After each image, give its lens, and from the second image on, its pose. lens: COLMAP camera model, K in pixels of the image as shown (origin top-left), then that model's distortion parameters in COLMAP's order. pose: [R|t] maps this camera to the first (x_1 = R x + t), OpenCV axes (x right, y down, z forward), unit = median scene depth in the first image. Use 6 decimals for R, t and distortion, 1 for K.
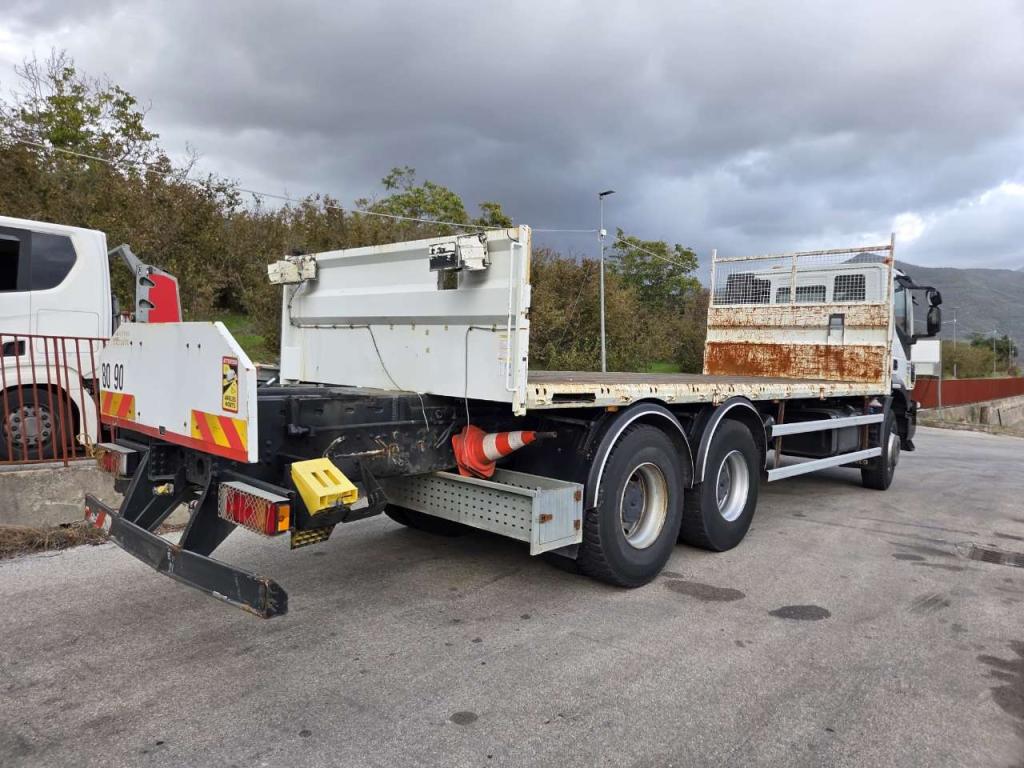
lens RADIAL K [[722.8, 0, 509.2], [0, 722.8, 389.6], [0, 0, 1]] dist [0.065108, -0.045056]
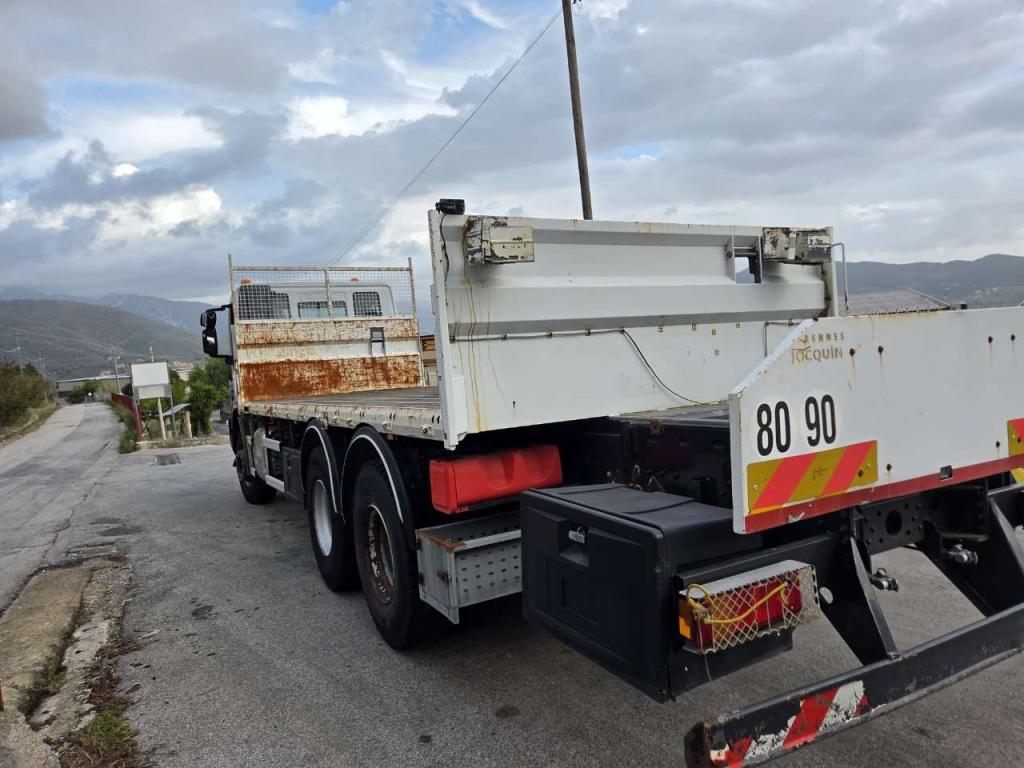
lens RADIAL K [[722.8, 0, 540.9], [0, 722.8, 375.6], [0, 0, 1]] dist [0.065108, -0.045056]
pose [[0.262766, -0.074764, 0.961959, -0.598104], [0.131866, 0.990421, 0.040956, -0.053392], [-0.955806, 0.116088, 0.270107, 0.575612]]
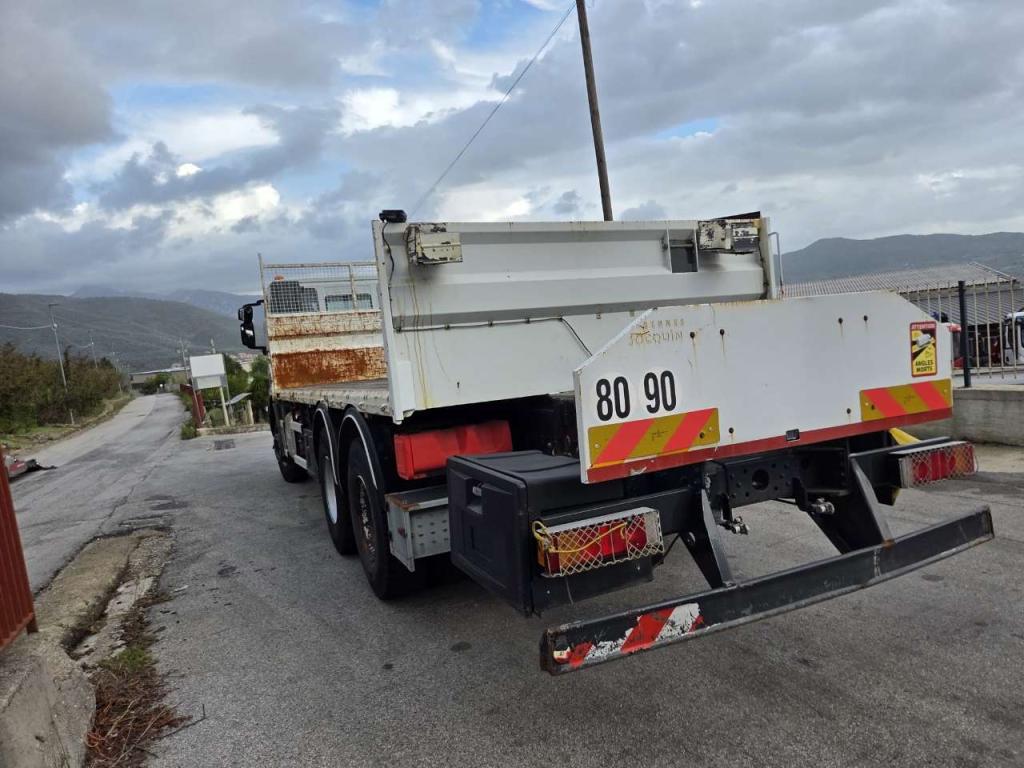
lens RADIAL K [[722.8, 0, 547.7], [0, 722.8, 383.0], [0, 0, 1]] dist [0.065108, -0.045056]
pose [[0.327632, -0.109012, 0.938495, -0.637731], [0.152964, 0.986337, 0.061169, -0.043306], [-0.932341, 0.123515, 0.339831, 0.481235]]
